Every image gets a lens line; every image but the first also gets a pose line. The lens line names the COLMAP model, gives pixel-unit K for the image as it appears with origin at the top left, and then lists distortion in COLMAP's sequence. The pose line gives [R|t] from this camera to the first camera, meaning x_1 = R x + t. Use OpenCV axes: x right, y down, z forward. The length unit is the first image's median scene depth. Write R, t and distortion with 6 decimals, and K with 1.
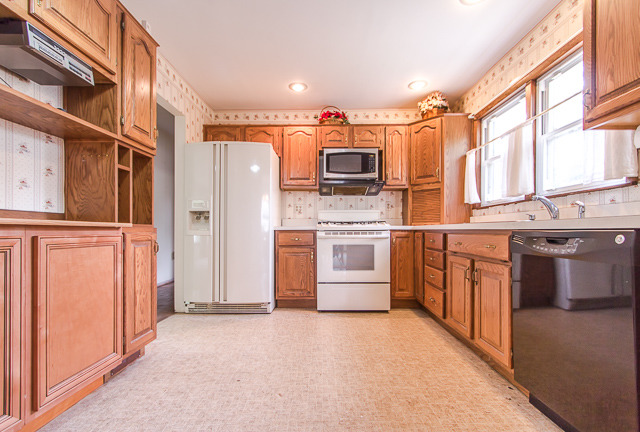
lens RADIAL K [[302.3, 0, 315.8], [0, 302.3, 230.9], [0, 0, 1]] dist [0.005834, -0.000235]
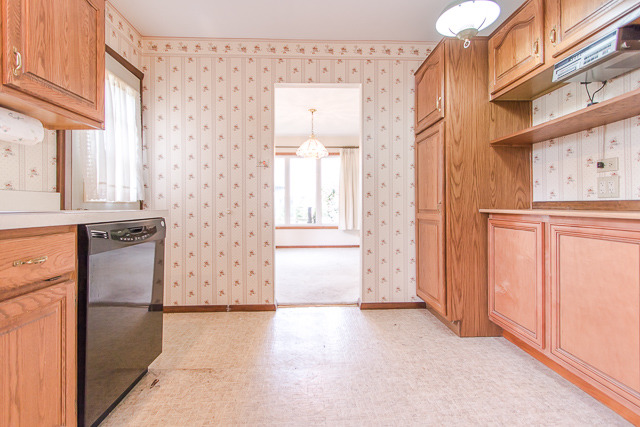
lens RADIAL K [[302.3, 0, 316.0], [0, 302.3, 204.8], [0, 0, 1]] dist [0.005834, -0.000235]
pose [[-0.998534, 0.001250, -0.054110, 0.070544], [0.001451, 0.999992, -0.003684, -0.023028], [0.054105, -0.003757, -0.998528, 0.873147]]
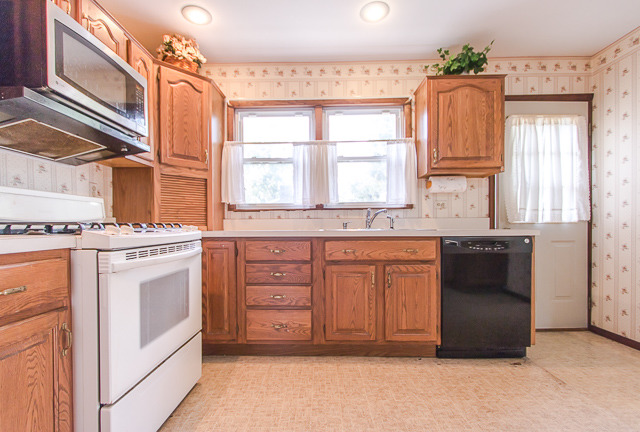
lens RADIAL K [[302.3, 0, 320.0], [0, 302.3, 230.1], [0, 0, 1]] dist [0.005834, -0.000235]
pose [[-0.015103, -0.008748, 0.999848, -0.340341], [0.006755, 0.999938, 0.008851, -0.023711], [-0.999863, 0.006888, -0.015043, 0.778892]]
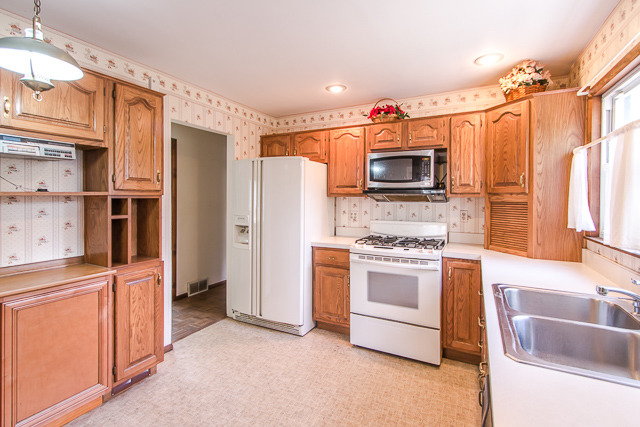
lens RADIAL K [[302.3, 0, 312.9], [0, 302.3, 199.4], [0, 0, 1]] dist [0.005834, -0.000235]
pose [[0.892614, 0.003398, -0.450809, 0.302727], [-0.000778, 0.999982, 0.005996, -0.160248], [0.450822, -0.005001, 0.892600, 0.175536]]
